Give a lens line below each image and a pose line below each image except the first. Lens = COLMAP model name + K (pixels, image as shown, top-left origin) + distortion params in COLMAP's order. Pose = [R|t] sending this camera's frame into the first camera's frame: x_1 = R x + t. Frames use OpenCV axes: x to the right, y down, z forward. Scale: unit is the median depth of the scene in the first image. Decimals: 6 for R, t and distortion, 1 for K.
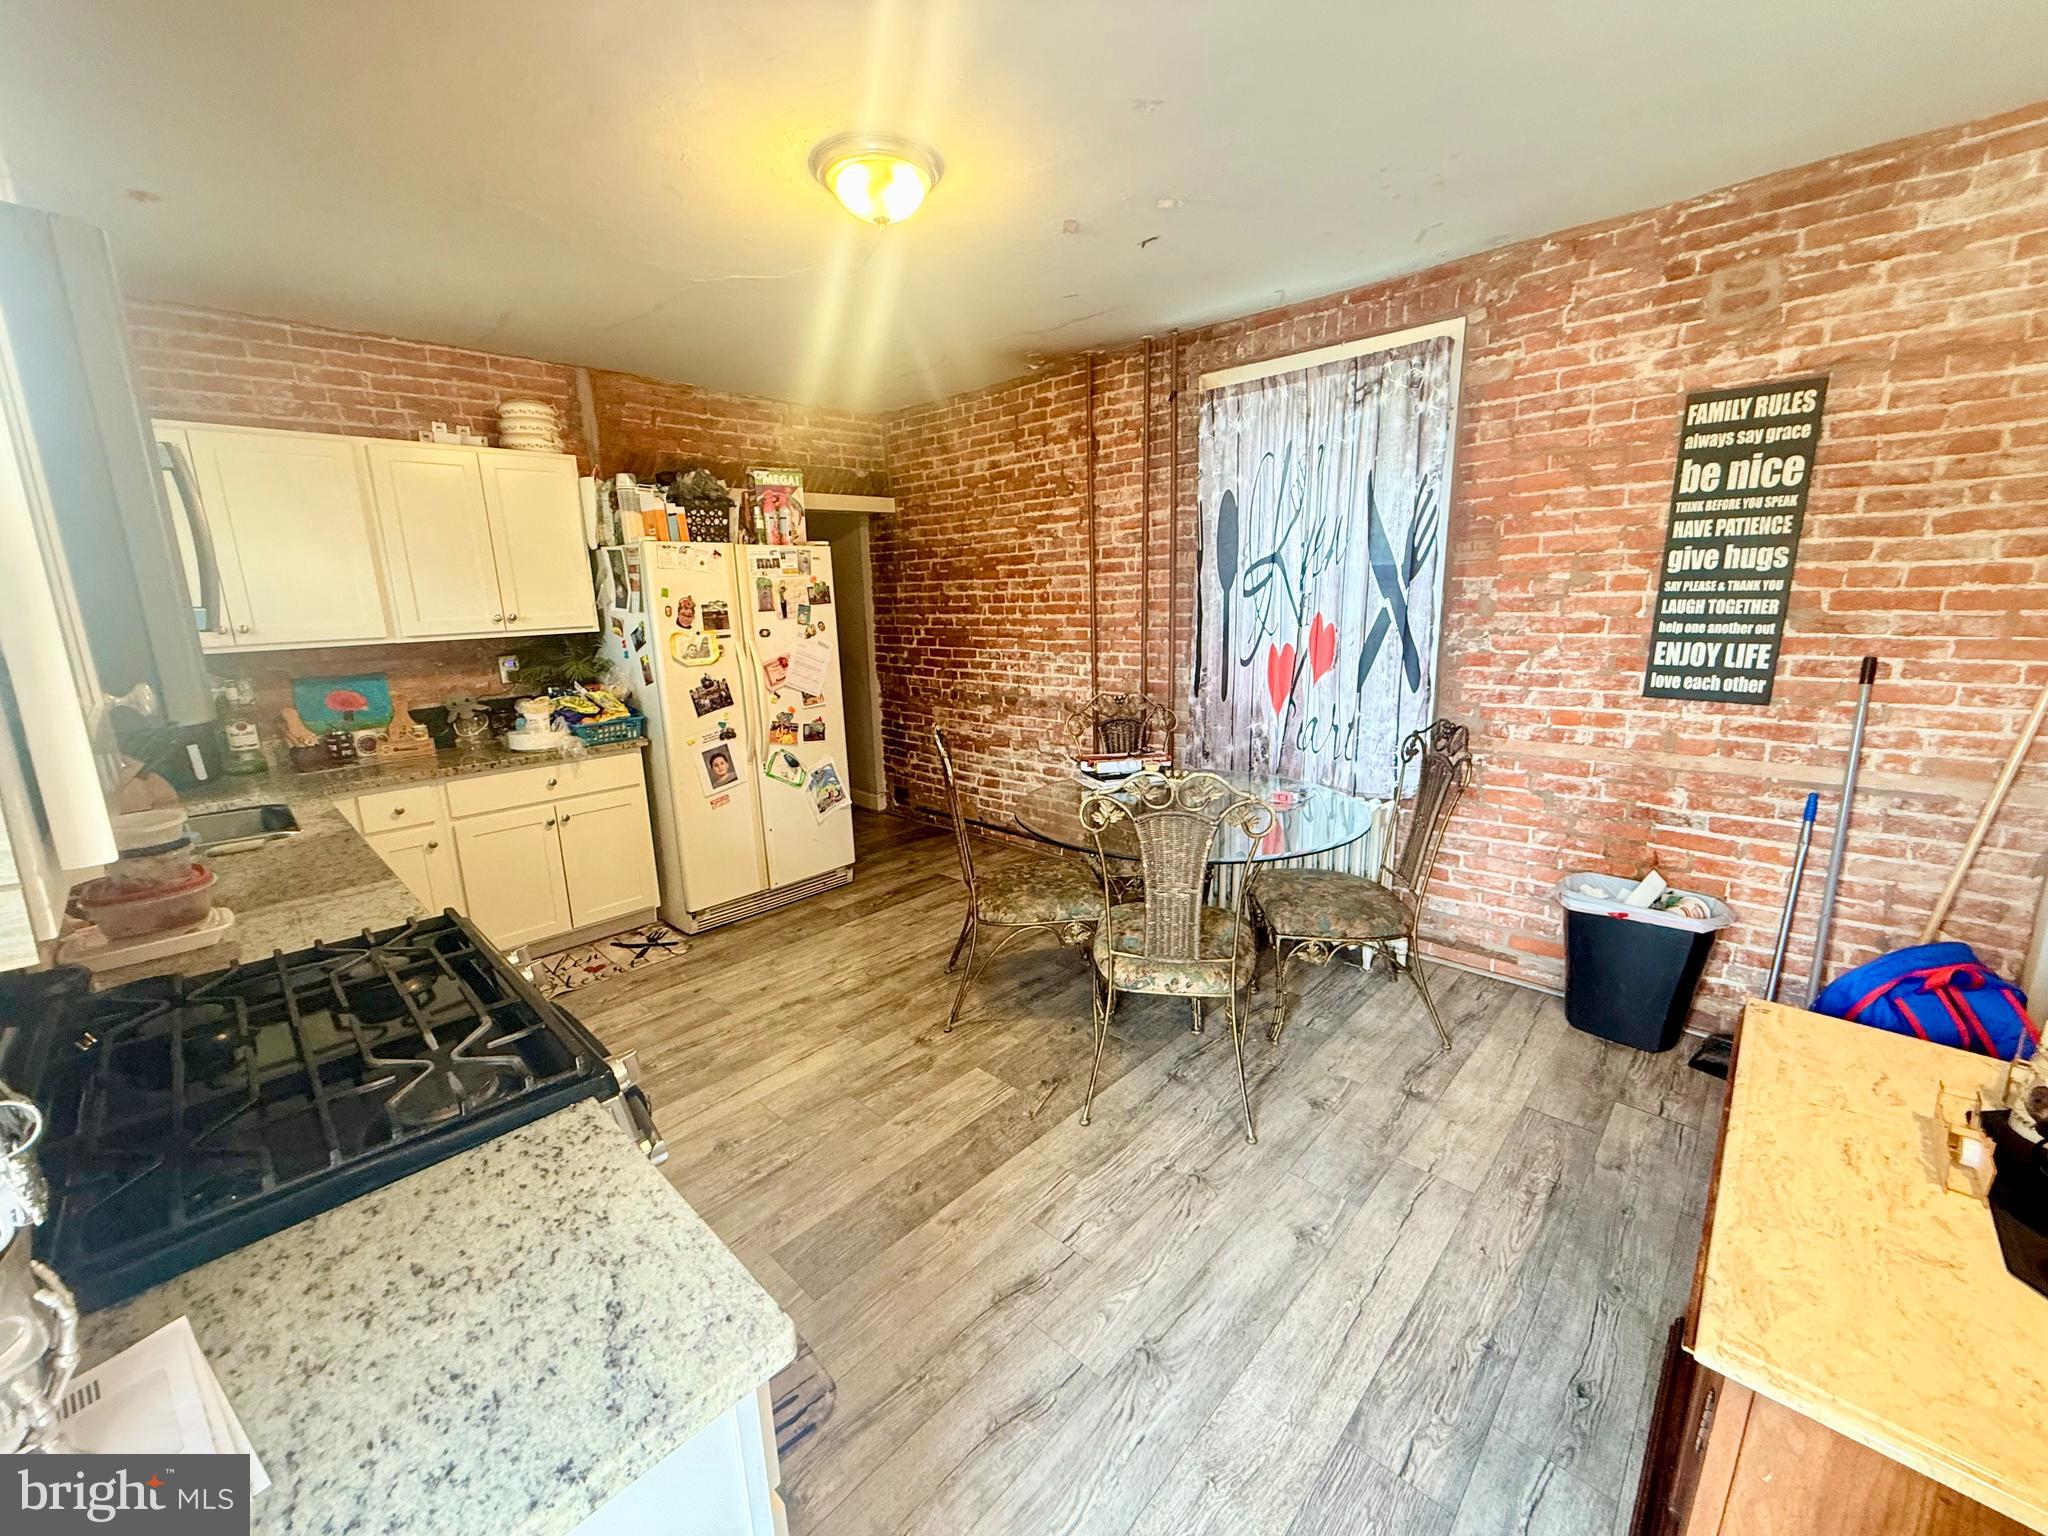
lens RADIAL K [[818.1, 0, 1019.2], [0, 818.1, 773.0], [0, 0, 1]] dist [-0.001454, 0.000501]
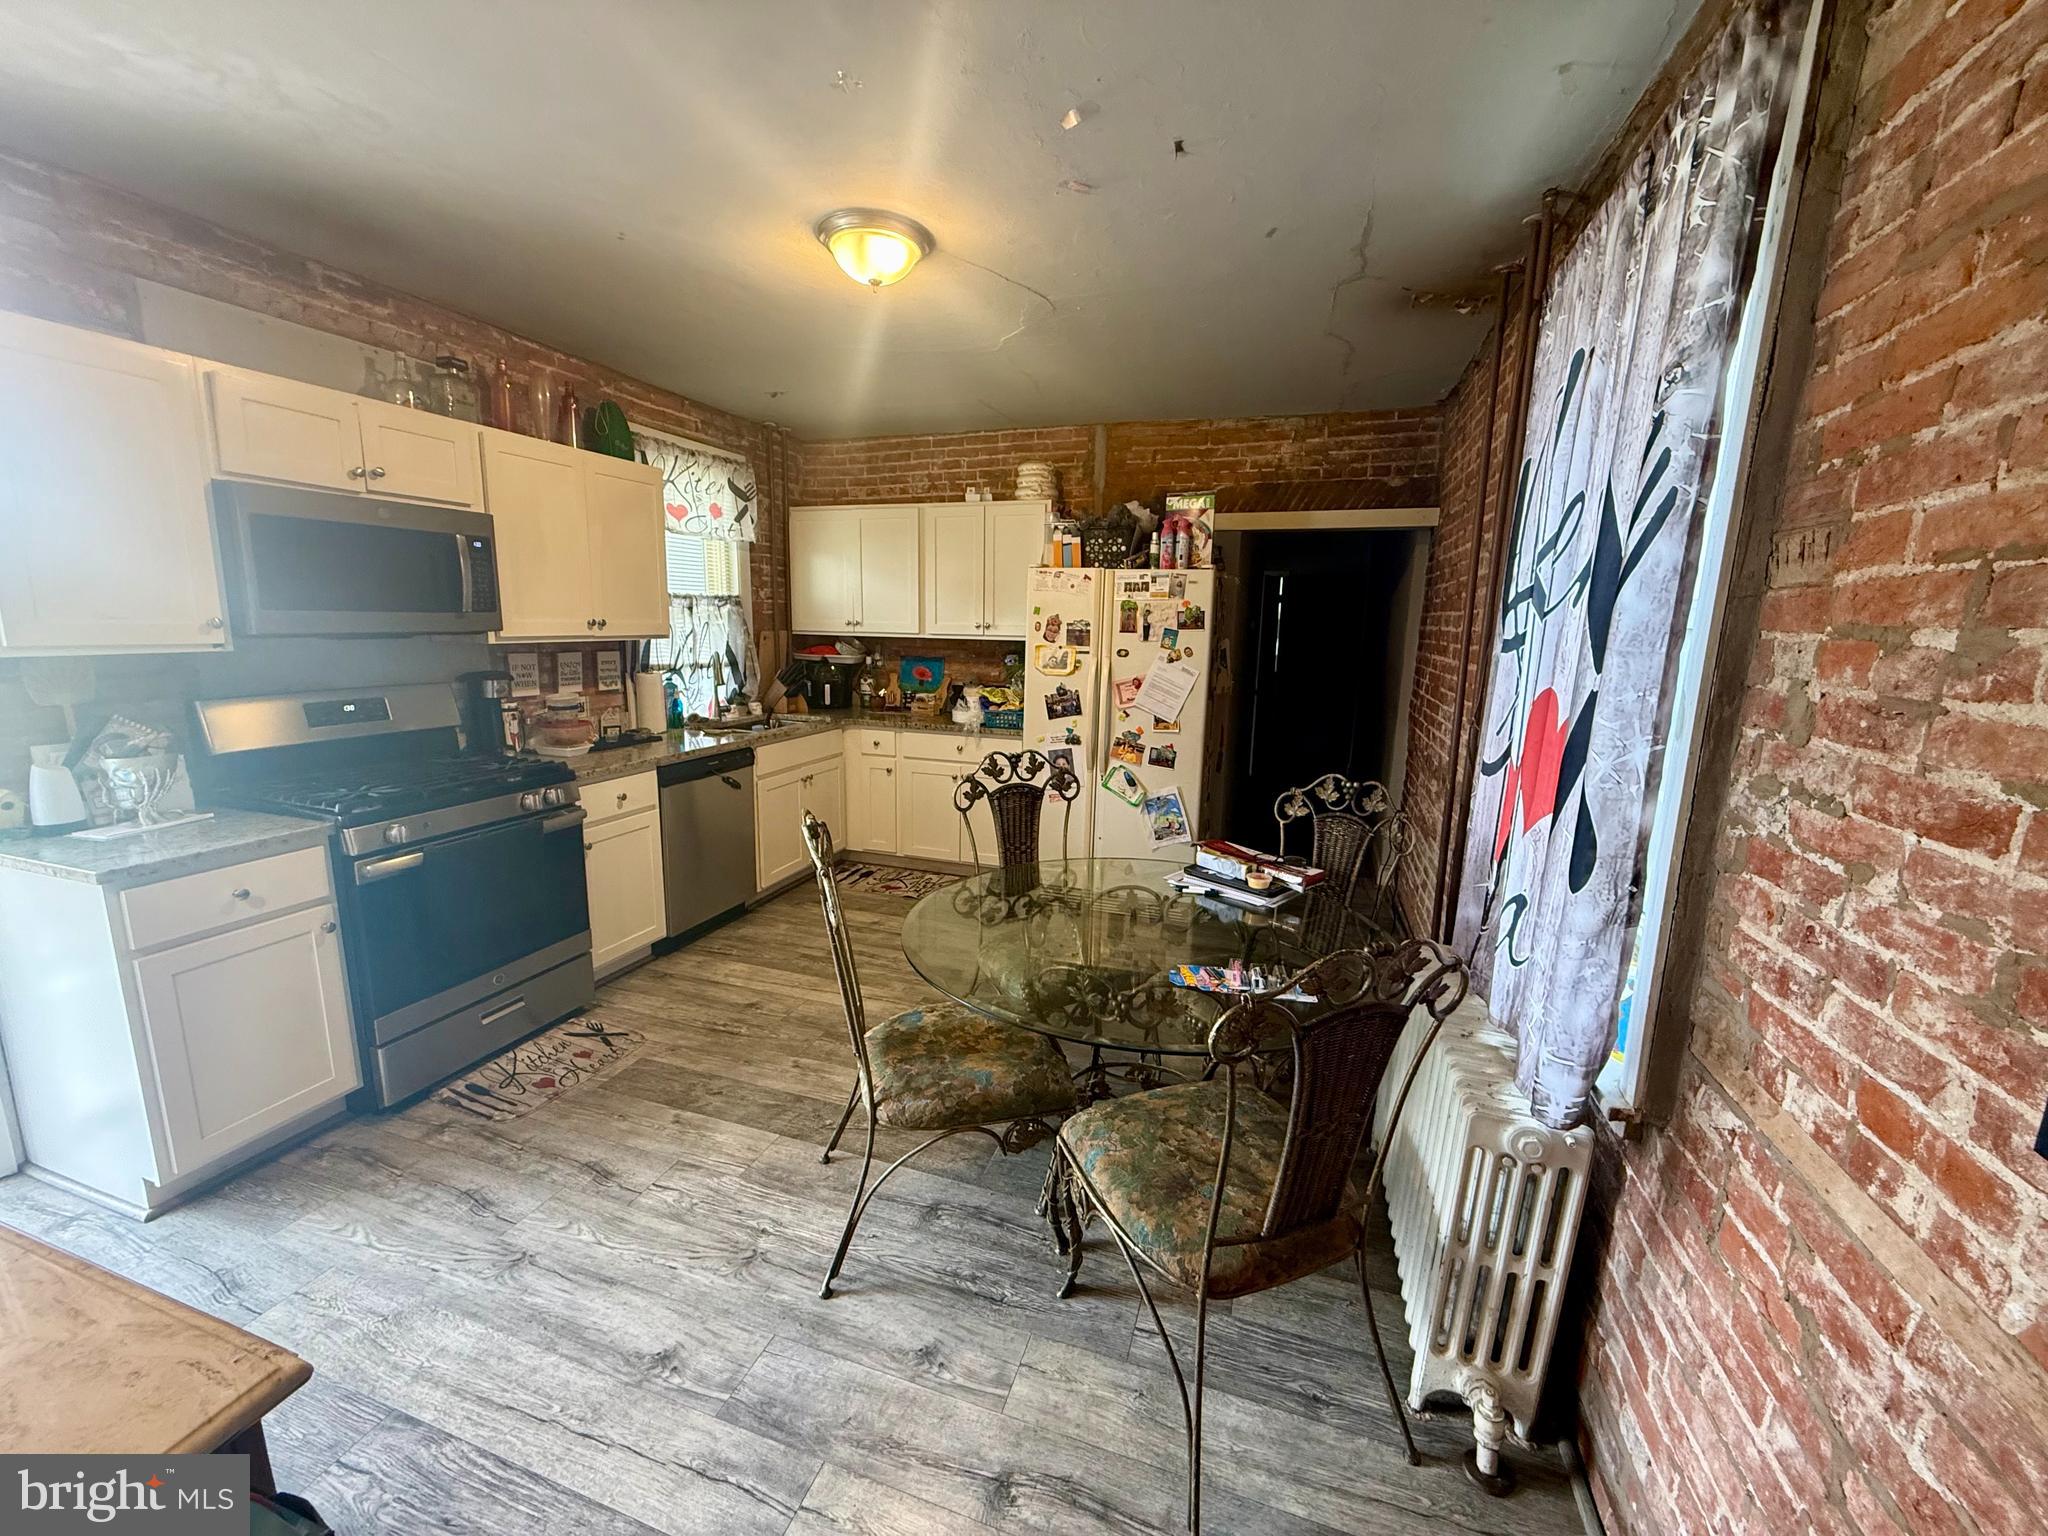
lens RADIAL K [[818.1, 0, 1016.9], [0, 818.1, 771.5], [0, 0, 1]] dist [-0.001454, 0.000501]
pose [[0.417924, 0.204977, -0.885056, 0.614932], [-0.232265, 0.965945, 0.114035, -0.117832], [0.878289, 0.157910, 0.451301, 0.453486]]
